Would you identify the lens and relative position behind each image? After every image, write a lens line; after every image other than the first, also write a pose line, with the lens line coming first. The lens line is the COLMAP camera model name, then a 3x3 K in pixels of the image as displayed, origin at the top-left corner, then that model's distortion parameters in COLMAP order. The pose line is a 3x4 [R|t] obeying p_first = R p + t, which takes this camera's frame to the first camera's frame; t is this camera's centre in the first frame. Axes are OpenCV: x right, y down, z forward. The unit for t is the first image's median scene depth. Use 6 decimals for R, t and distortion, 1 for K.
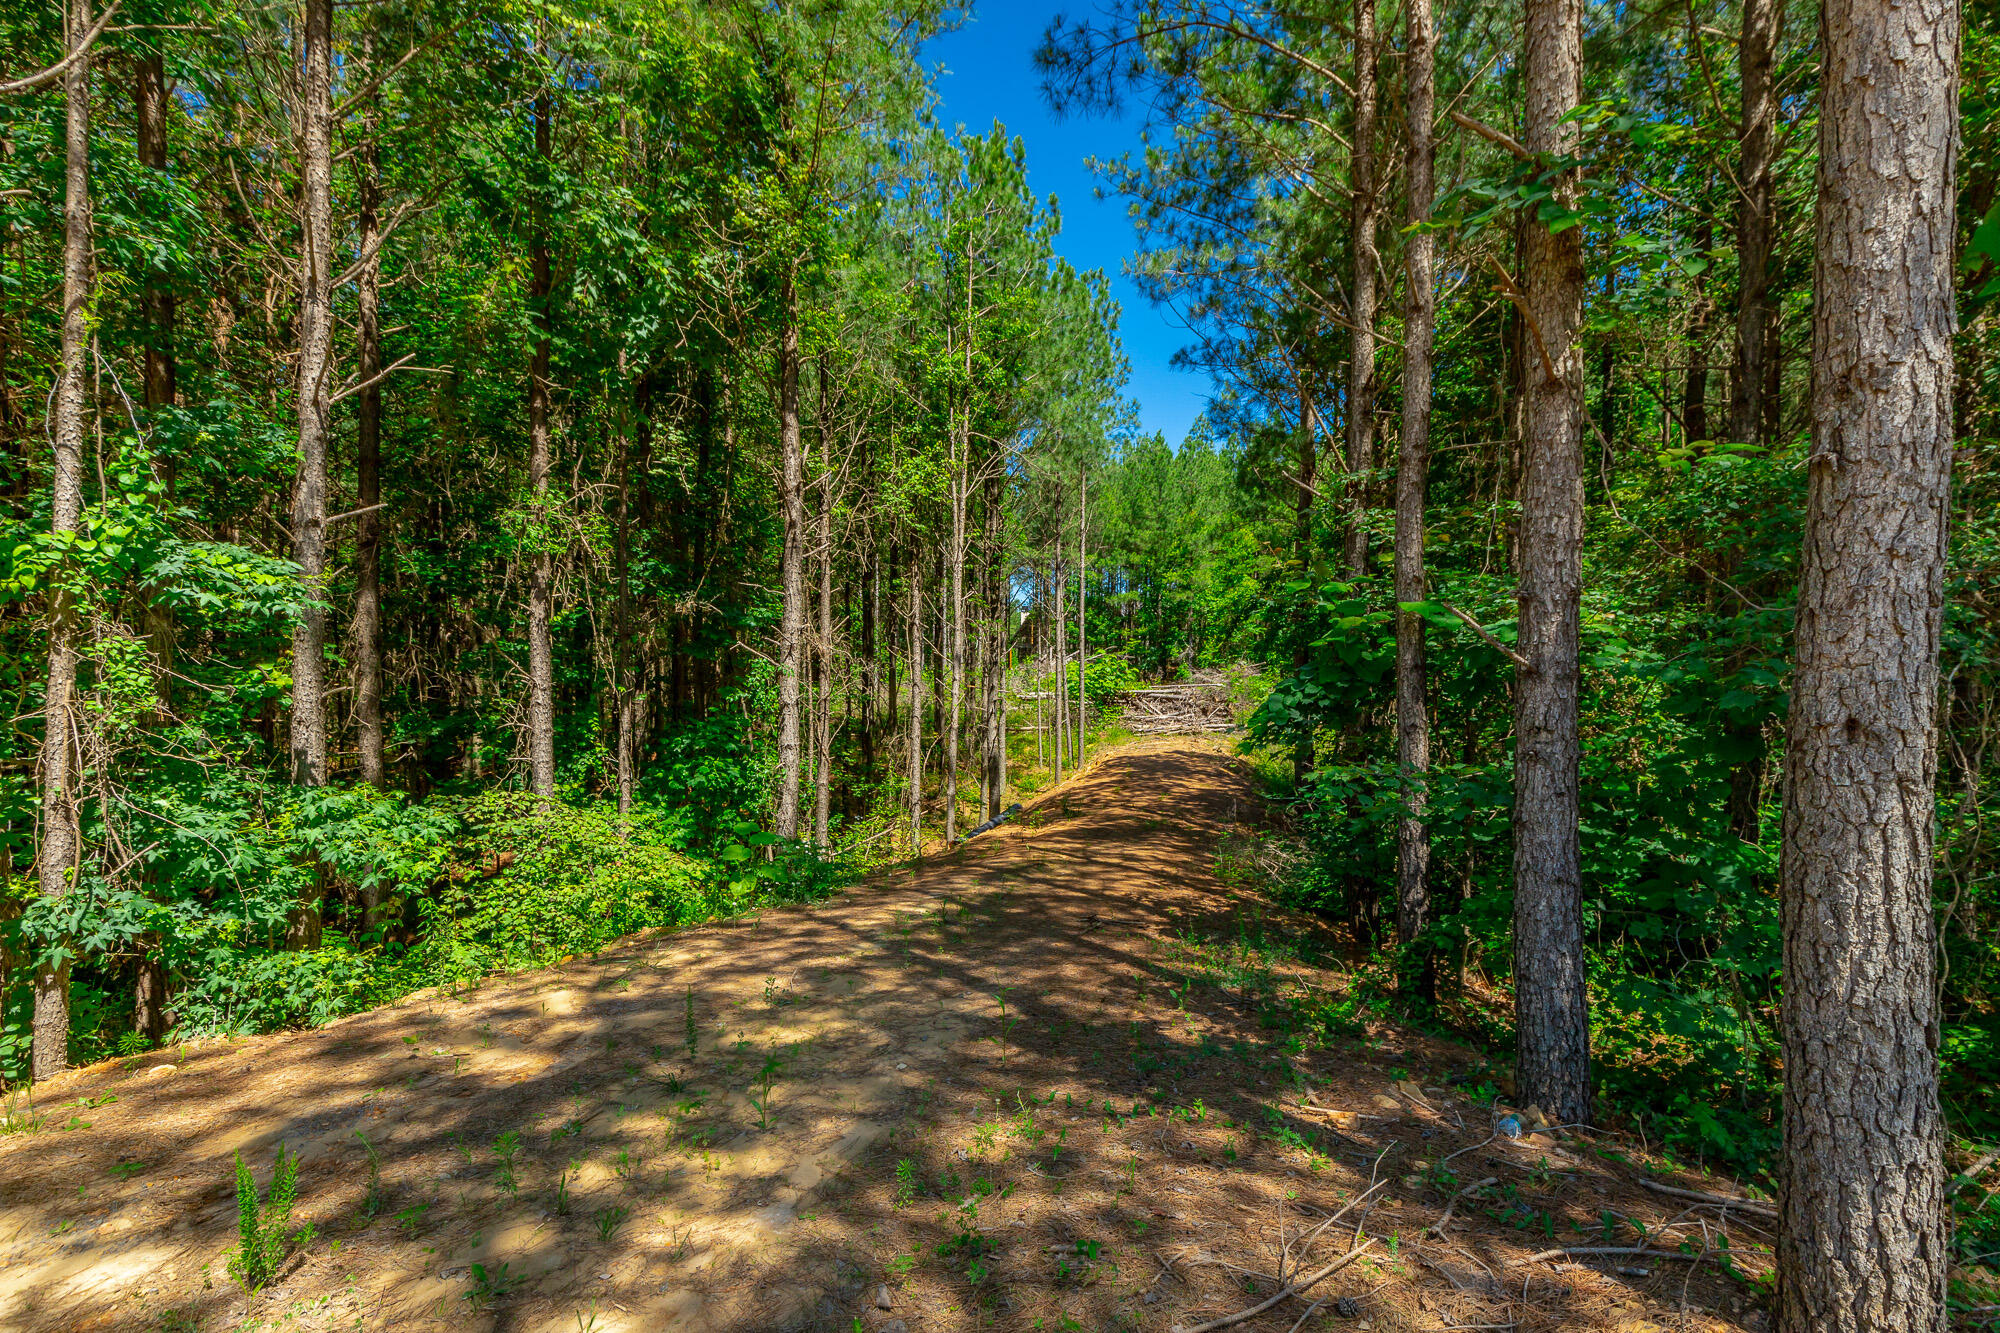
lens RADIAL K [[906.0, 0, 937.4], [0, 906.0, 703.4], [0, 0, 1]] dist [0.008987, -0.002207]
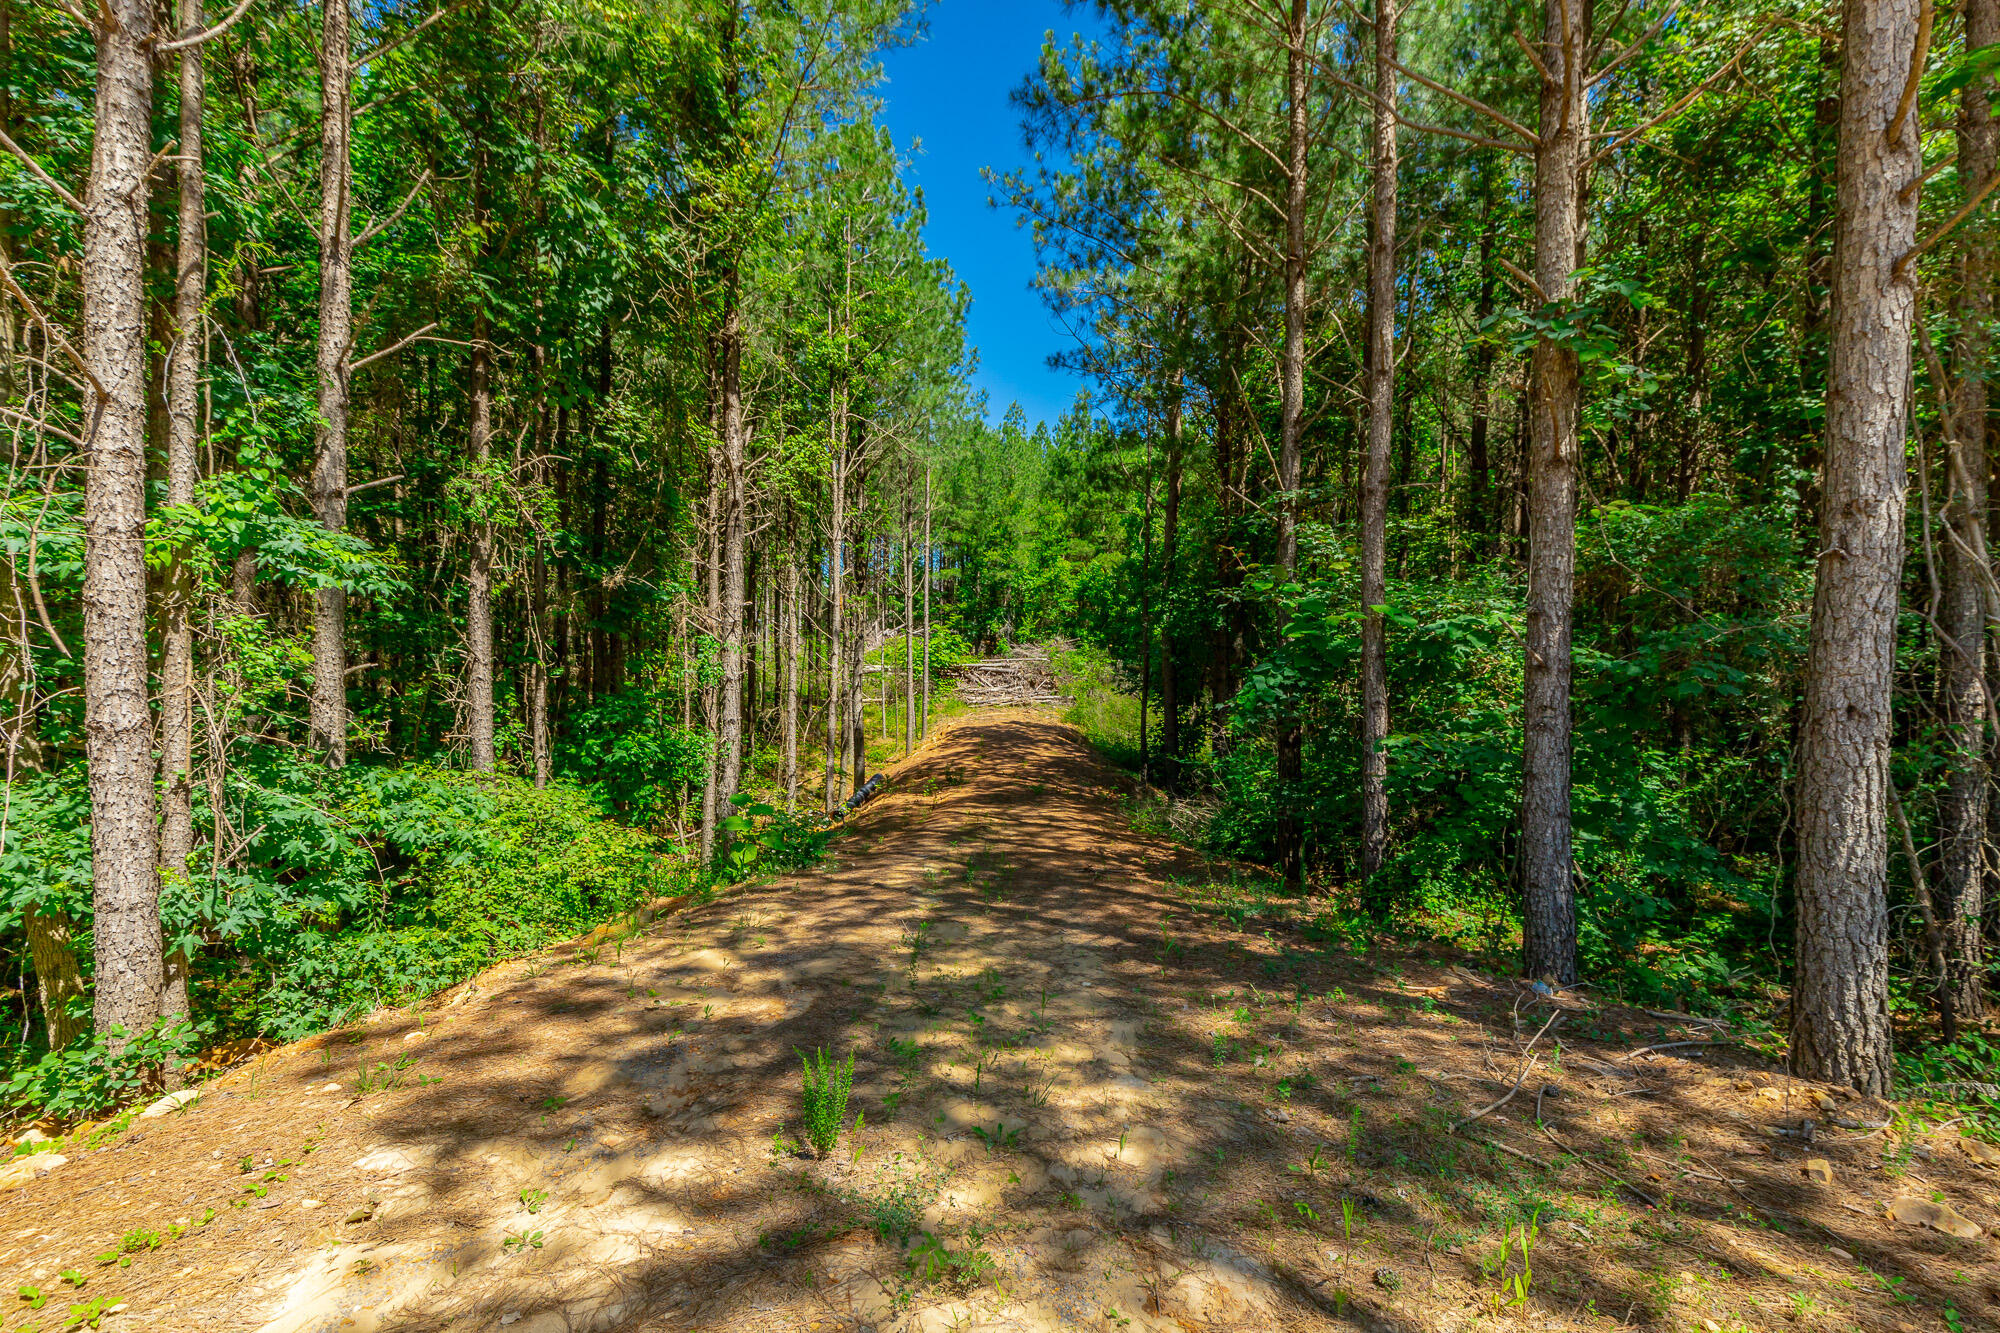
lens RADIAL K [[906.0, 0, 932.2], [0, 906.0, 684.5], [0, 0, 1]] dist [0.008987, -0.002207]
pose [[0.976588, 0.001823, 0.215111, -0.347601], [-0.004108, 0.999940, 0.010174, -0.010879], [-0.215079, -0.010819, 0.976537, -0.099952]]
